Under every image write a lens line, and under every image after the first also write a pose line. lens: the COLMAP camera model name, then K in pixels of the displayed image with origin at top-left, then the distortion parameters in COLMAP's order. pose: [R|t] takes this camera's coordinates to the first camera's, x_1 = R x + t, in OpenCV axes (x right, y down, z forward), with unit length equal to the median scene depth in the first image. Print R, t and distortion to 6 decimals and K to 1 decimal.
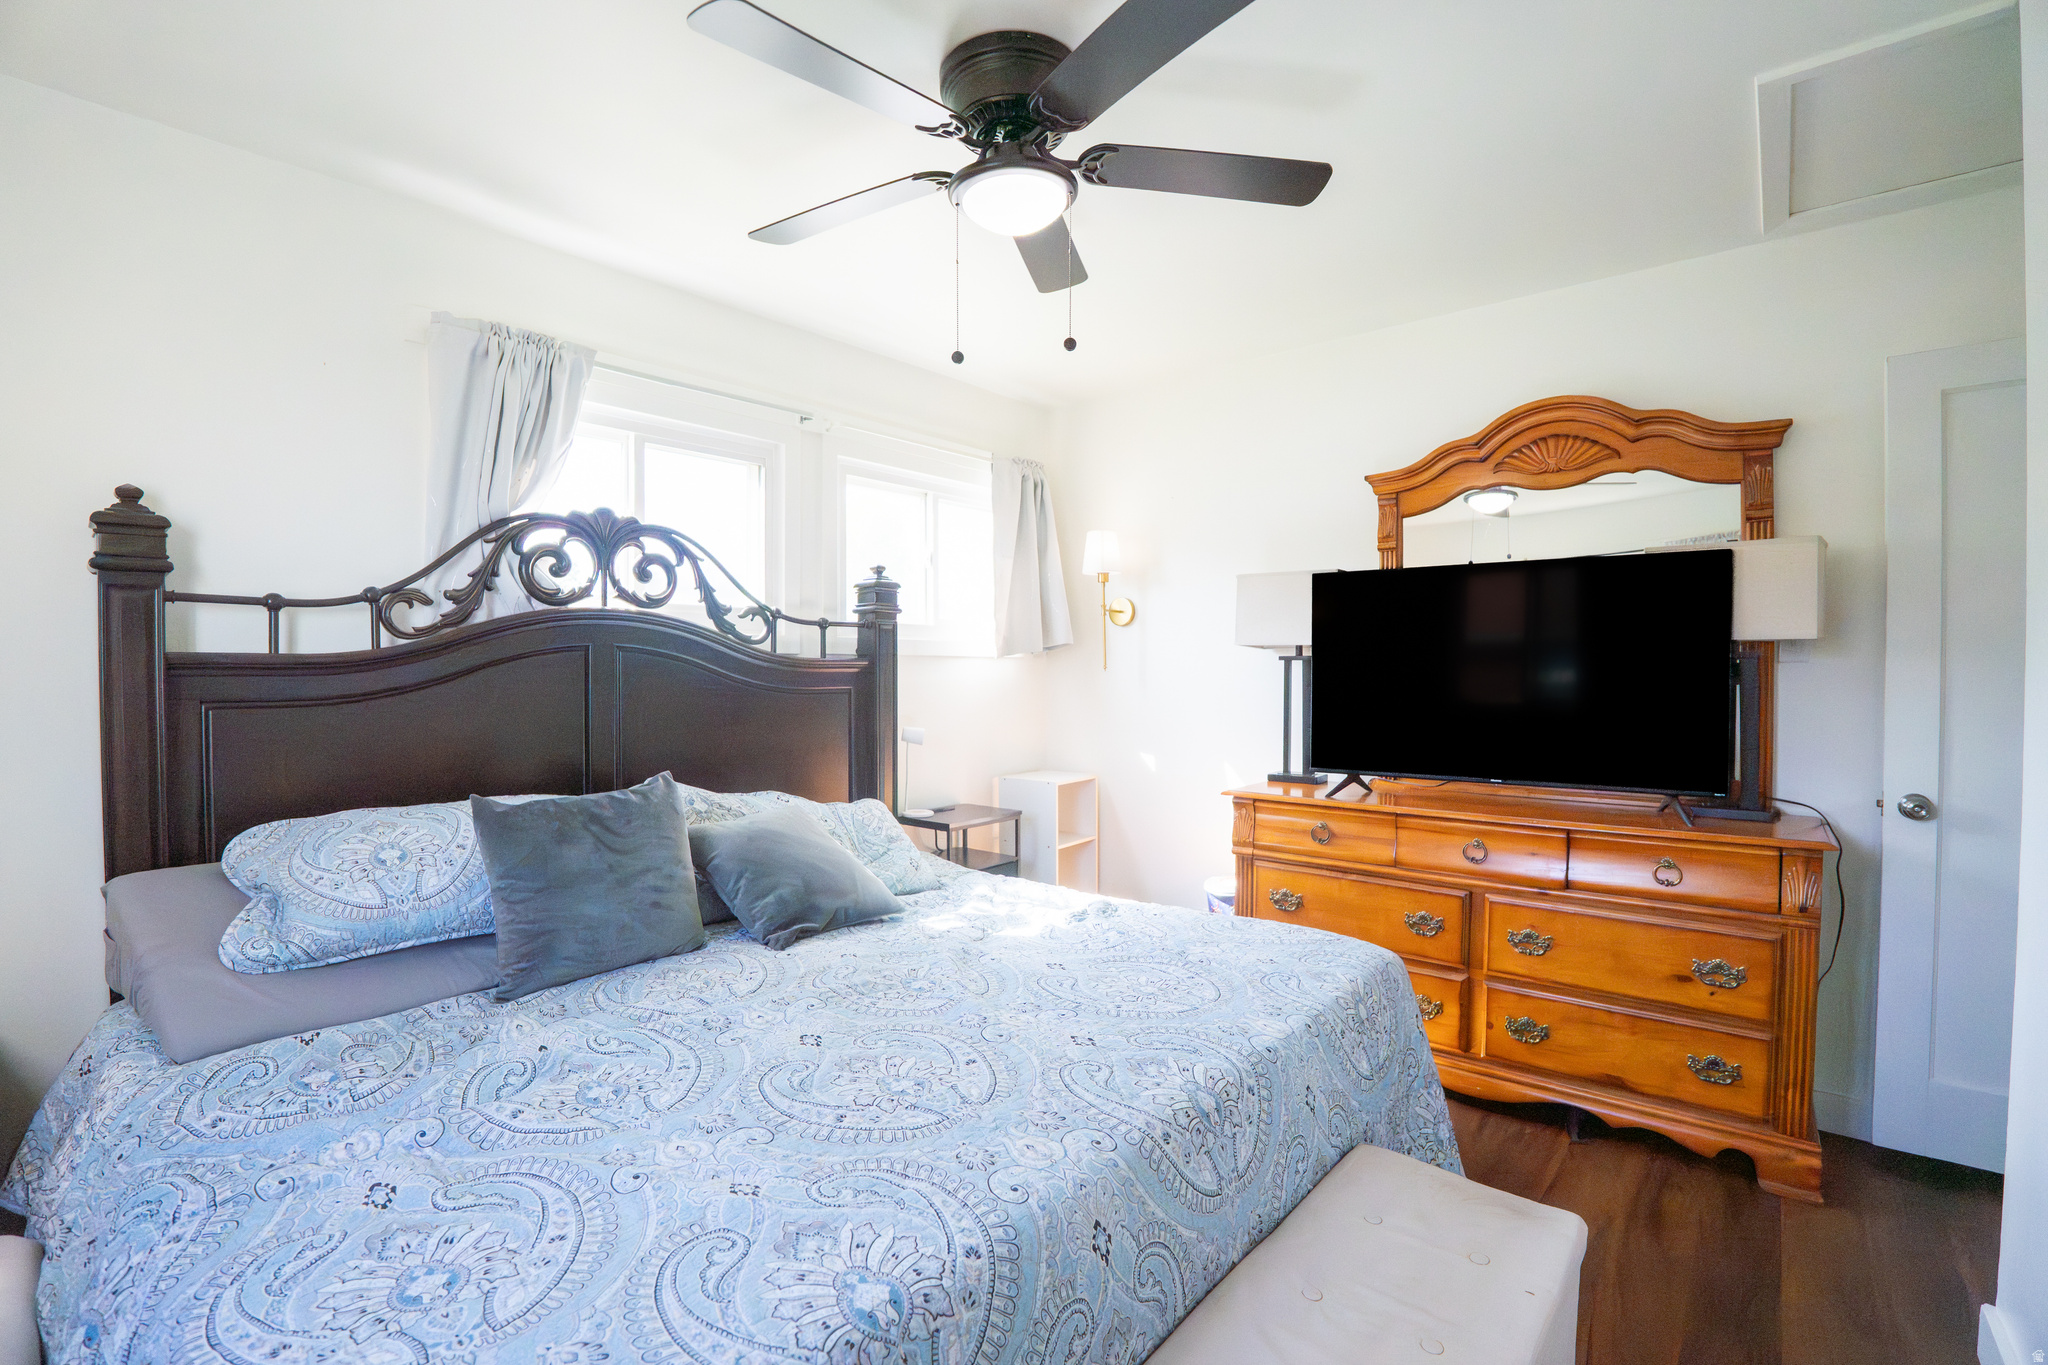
lens RADIAL K [[904.5, 0, 1027.2], [0, 904.5, 688.6], [0, 0, 1]] dist [-0.068217, 0.014714]
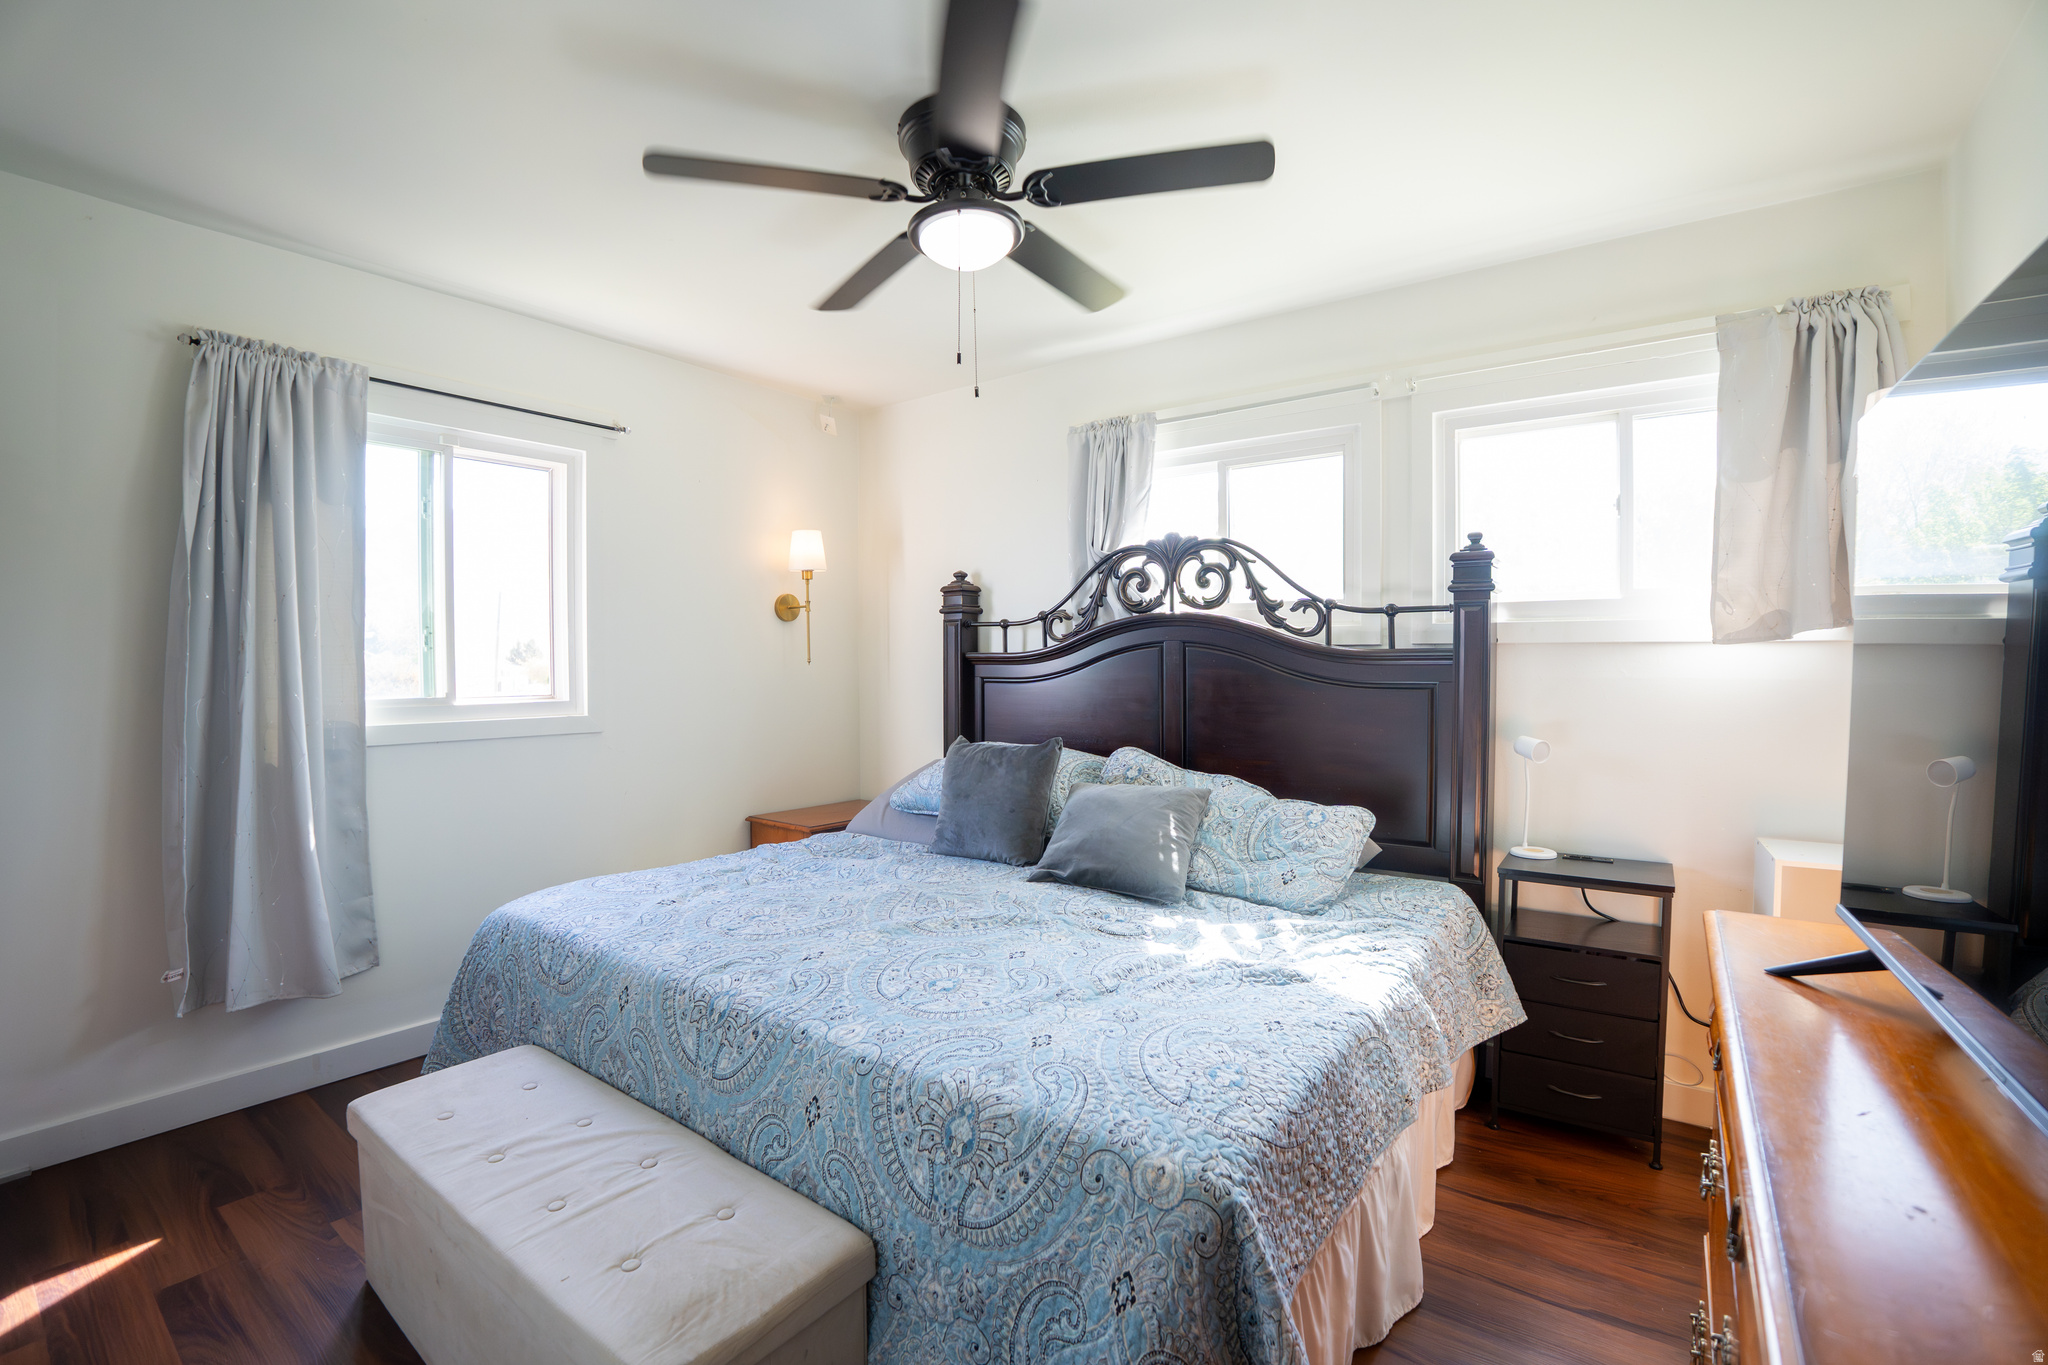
lens RADIAL K [[904.5, 0, 1027.2], [0, 904.5, 688.6], [0, 0, 1]] dist [-0.068217, 0.014714]
pose [[0.072228, 0.027085, -0.997020, 0.792744], [-0.021545, 0.999440, 0.025590, -0.011741], [0.997155, 0.019632, 0.072771, 0.715713]]
